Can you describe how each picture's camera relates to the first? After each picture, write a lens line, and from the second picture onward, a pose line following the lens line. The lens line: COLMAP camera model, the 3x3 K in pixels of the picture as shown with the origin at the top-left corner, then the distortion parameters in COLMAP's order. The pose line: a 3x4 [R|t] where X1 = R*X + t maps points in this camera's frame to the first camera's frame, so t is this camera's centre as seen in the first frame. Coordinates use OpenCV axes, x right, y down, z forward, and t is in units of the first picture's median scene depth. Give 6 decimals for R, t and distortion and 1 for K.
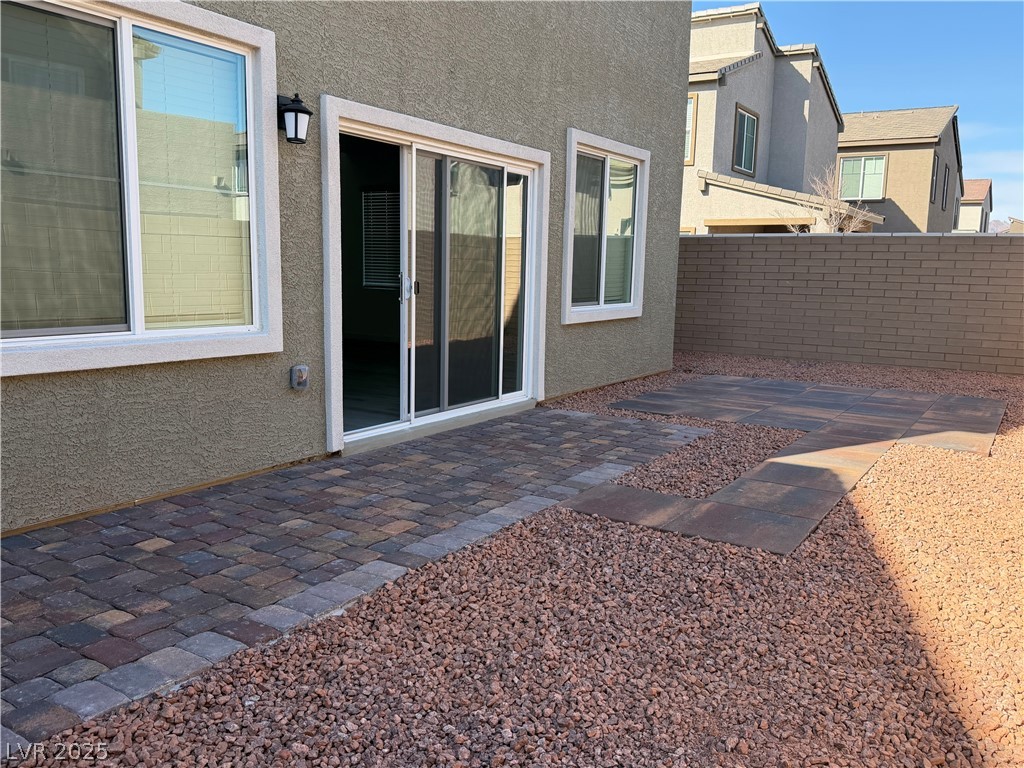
lens RADIAL K [[833.9, 0, 512.0], [0, 833.9, 384.0], [0, 0, 1]] dist [0.137227, -0.267290]
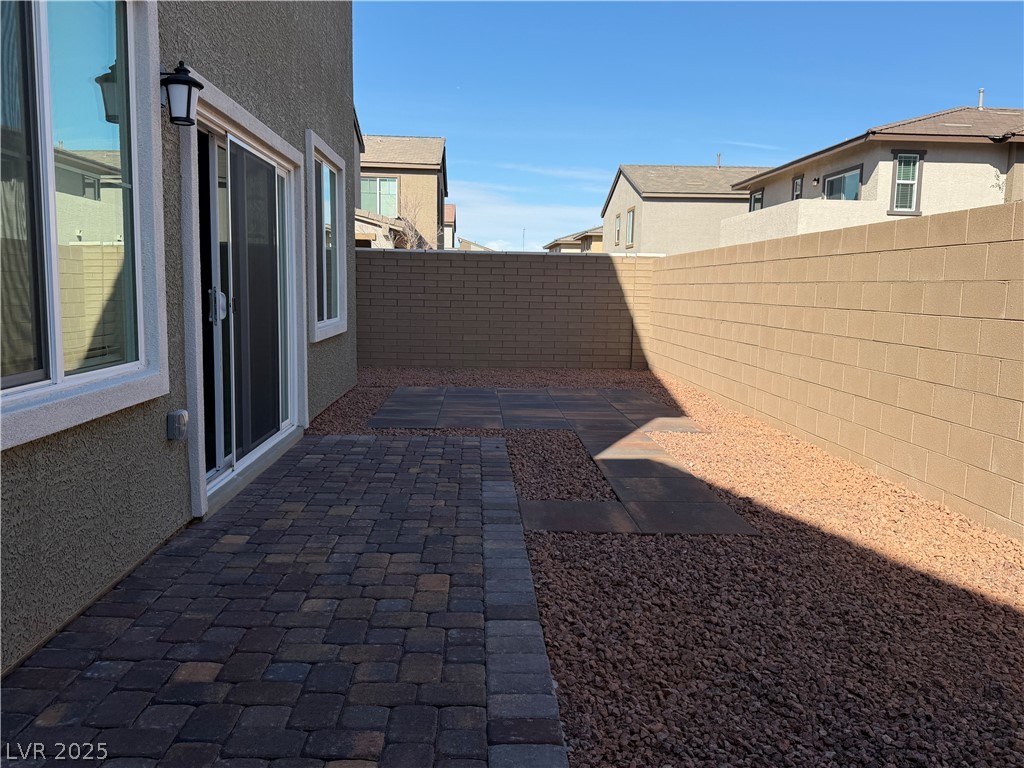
lens RADIAL K [[833.9, 0, 512.0], [0, 833.9, 384.0], [0, 0, 1]] dist [0.137227, -0.267290]
pose [[0.818235, -0.070654, 0.570526, -0.455608], [0.077725, 0.996903, 0.011986, -0.032166], [-0.569605, 0.034537, 0.821192, 0.191206]]
